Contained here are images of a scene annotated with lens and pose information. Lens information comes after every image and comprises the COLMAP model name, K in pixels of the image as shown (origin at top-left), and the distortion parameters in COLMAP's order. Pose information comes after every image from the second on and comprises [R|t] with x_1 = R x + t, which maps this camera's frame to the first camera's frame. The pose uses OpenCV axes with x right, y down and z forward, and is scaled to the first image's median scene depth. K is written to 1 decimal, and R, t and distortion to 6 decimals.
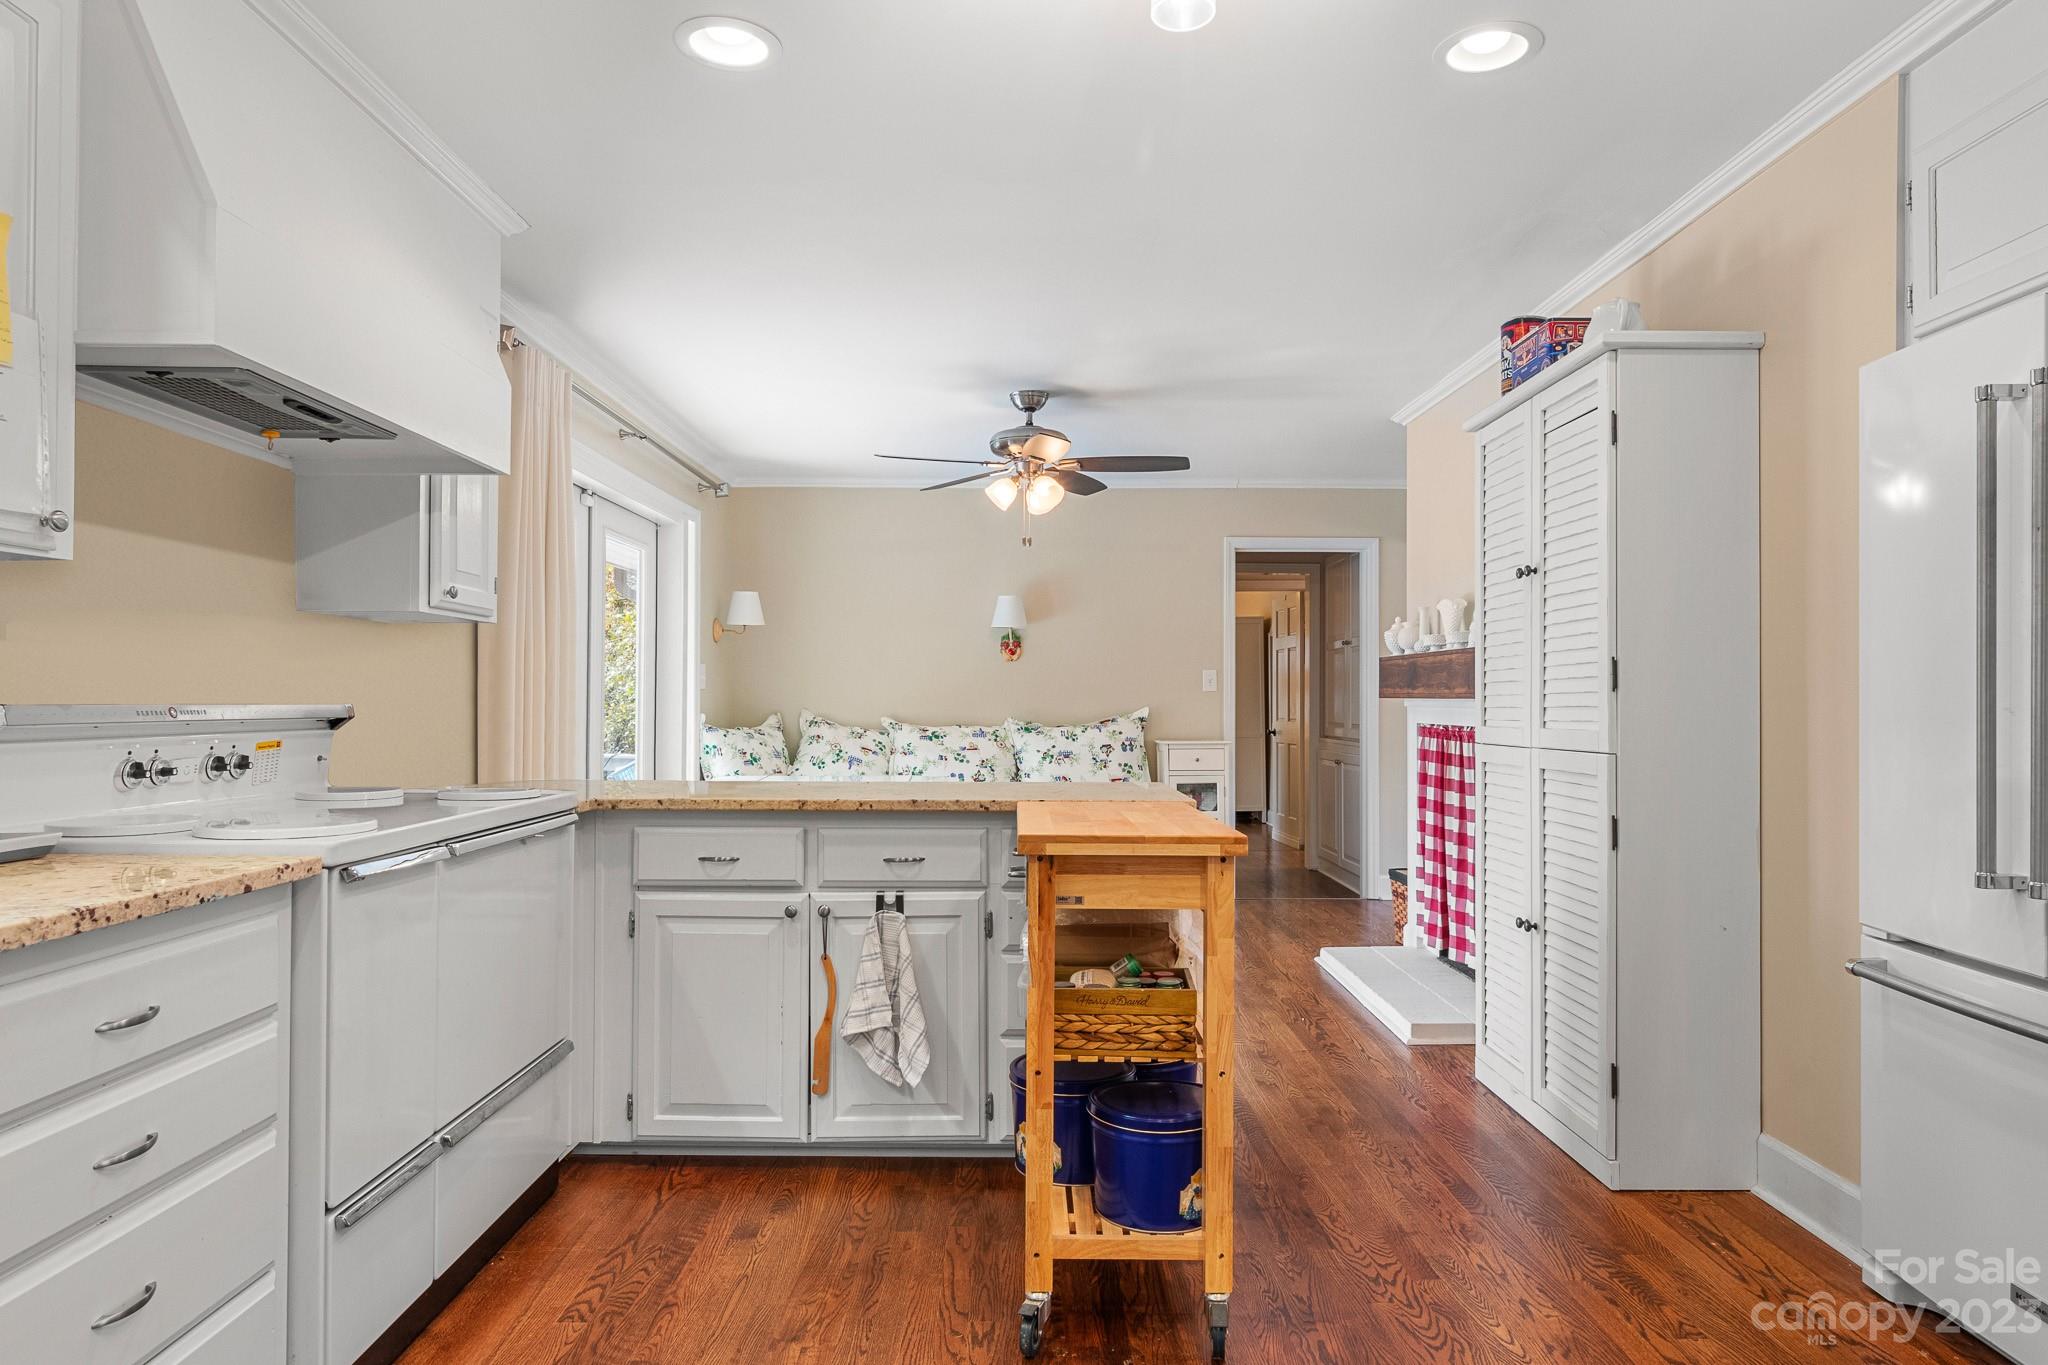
lens RADIAL K [[1214.4, 0, 1030.9], [0, 1214.4, 683.9], [0, 0, 1]] dist [-0.004494, 0.003351]
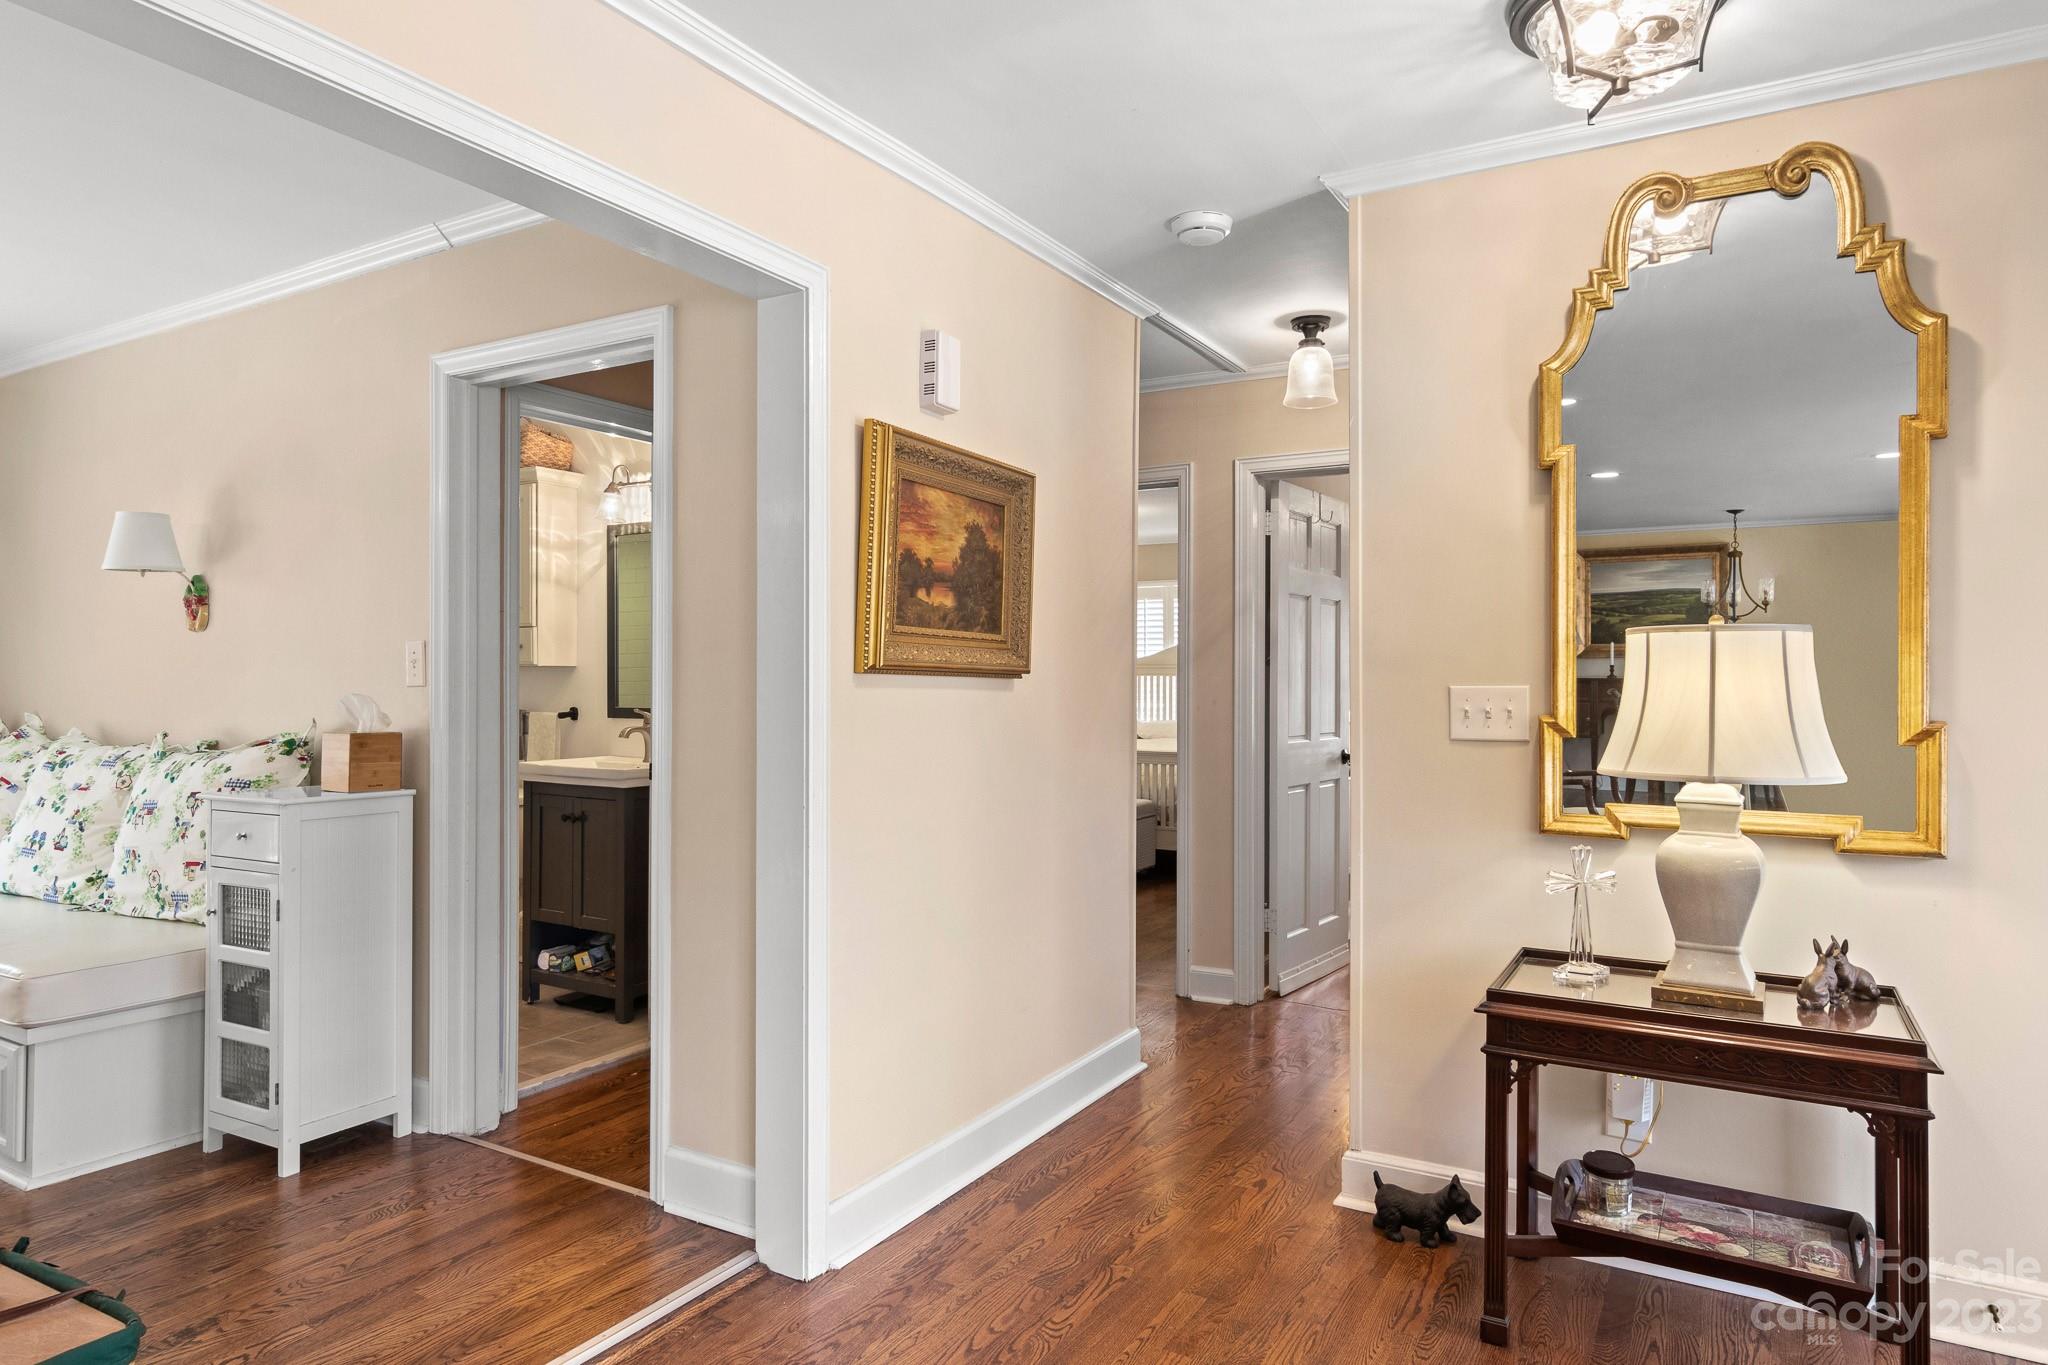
lens RADIAL K [[1214.4, 0, 1030.9], [0, 1214.4, 683.9], [0, 0, 1]] dist [-0.004494, 0.003351]
pose [[0.859758, 0.002125, -0.510698, 0.831793], [0.004591, 0.999919, 0.011889, 0.000826], [0.510682, -0.012566, 0.859678, 1.004532]]
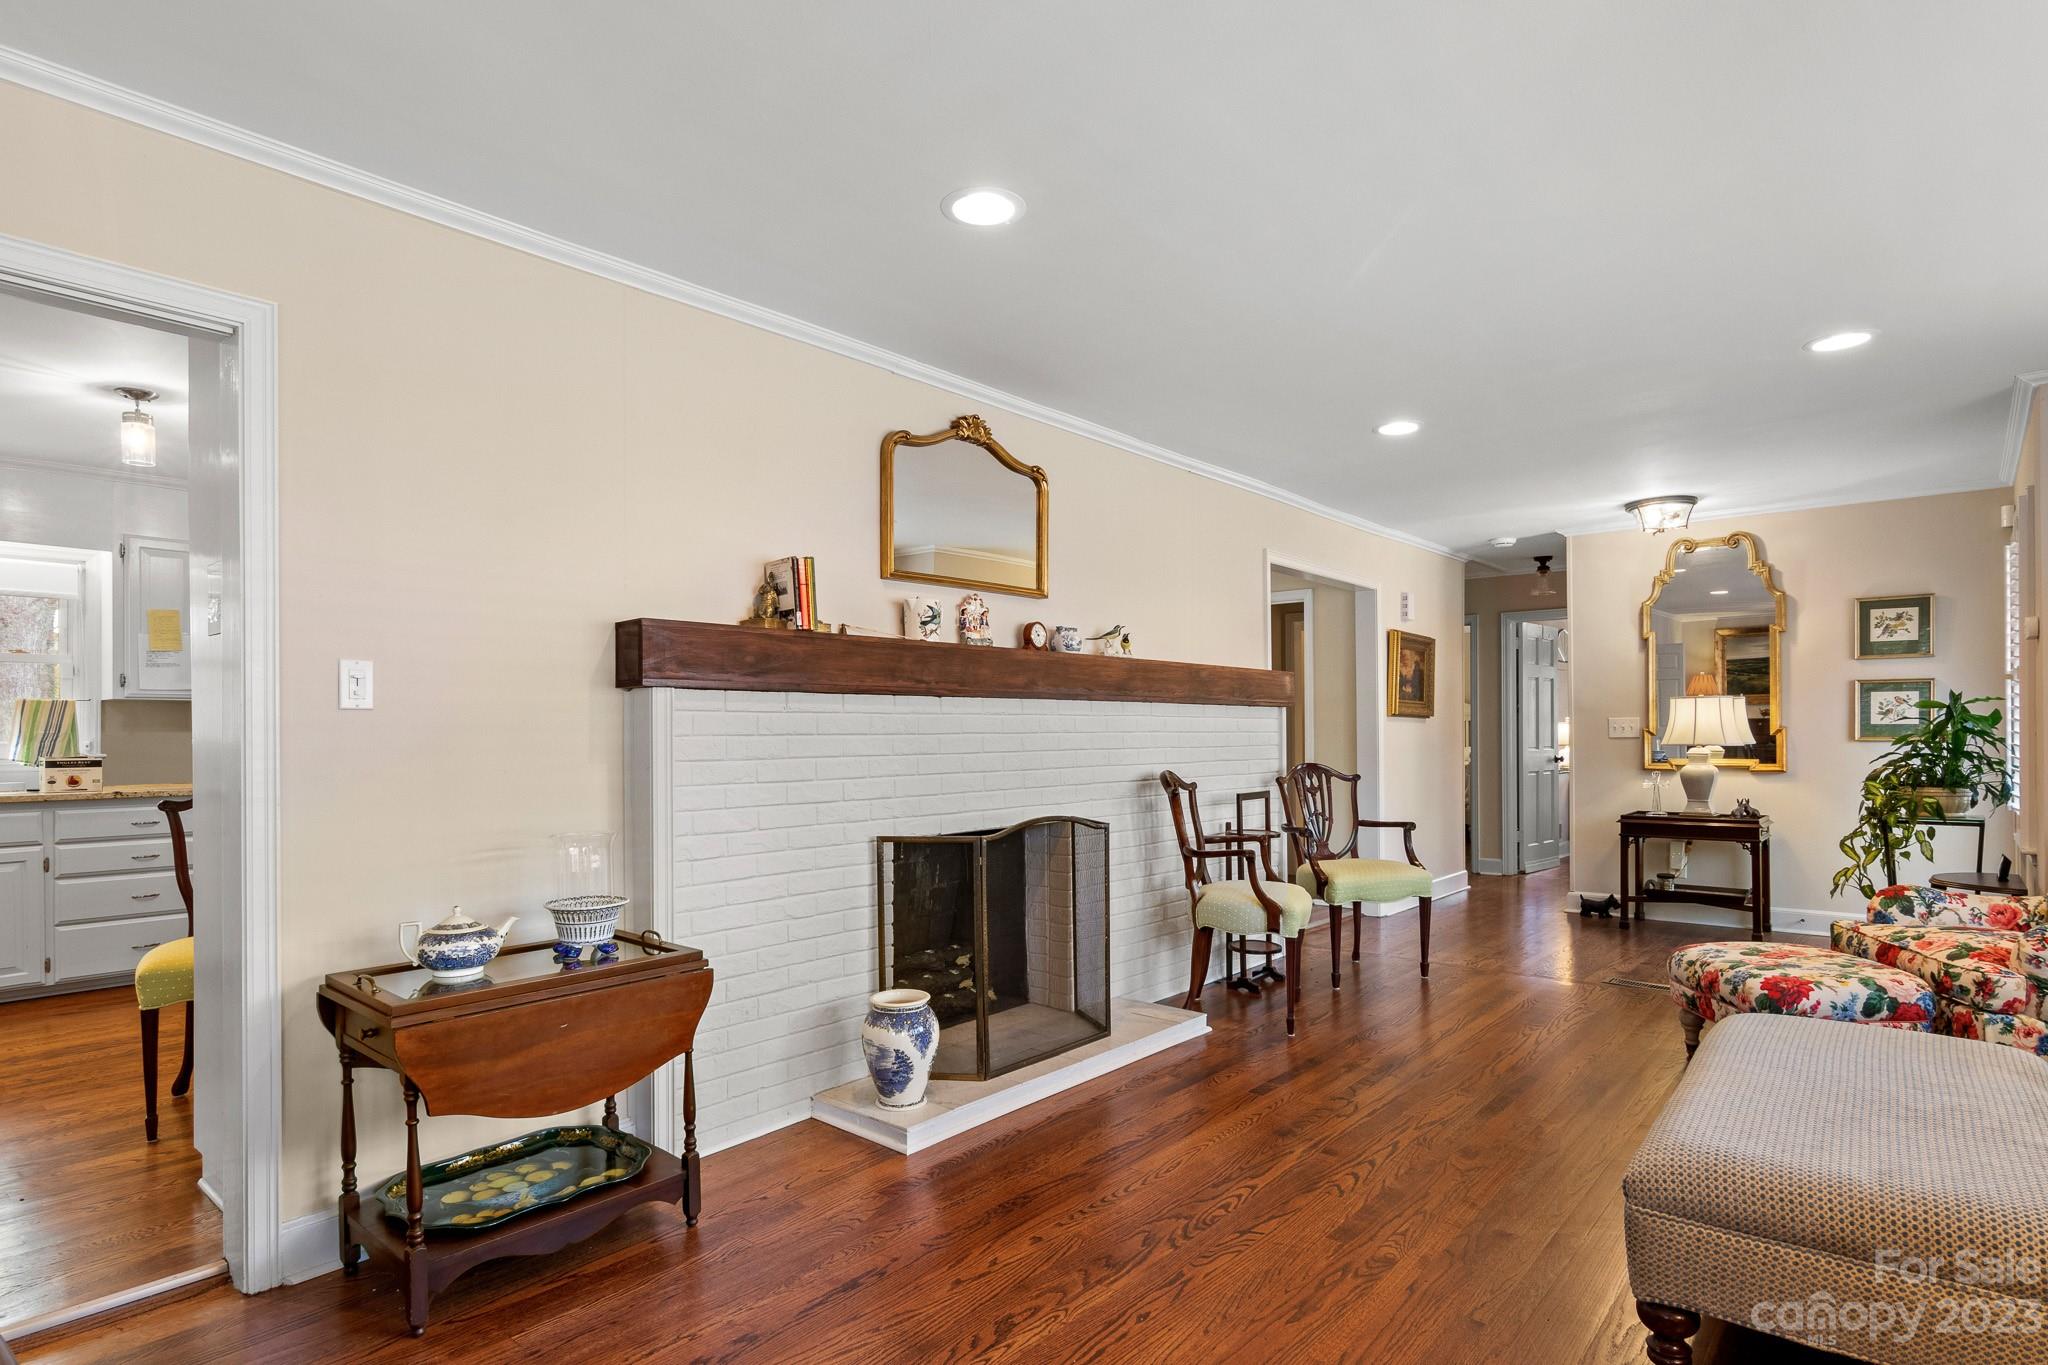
lens RADIAL K [[1070.9, 0, 1024.9], [0, 1070.9, 742.7], [0, 0, 1]] dist [-0.000701, 0.000263]
pose [[0.752923, -0.003070, -0.658102, 1.046800], [0.018600, 0.999689, 0.016616, 0.004062], [0.657846, -0.024751, 0.752746, 0.082070]]
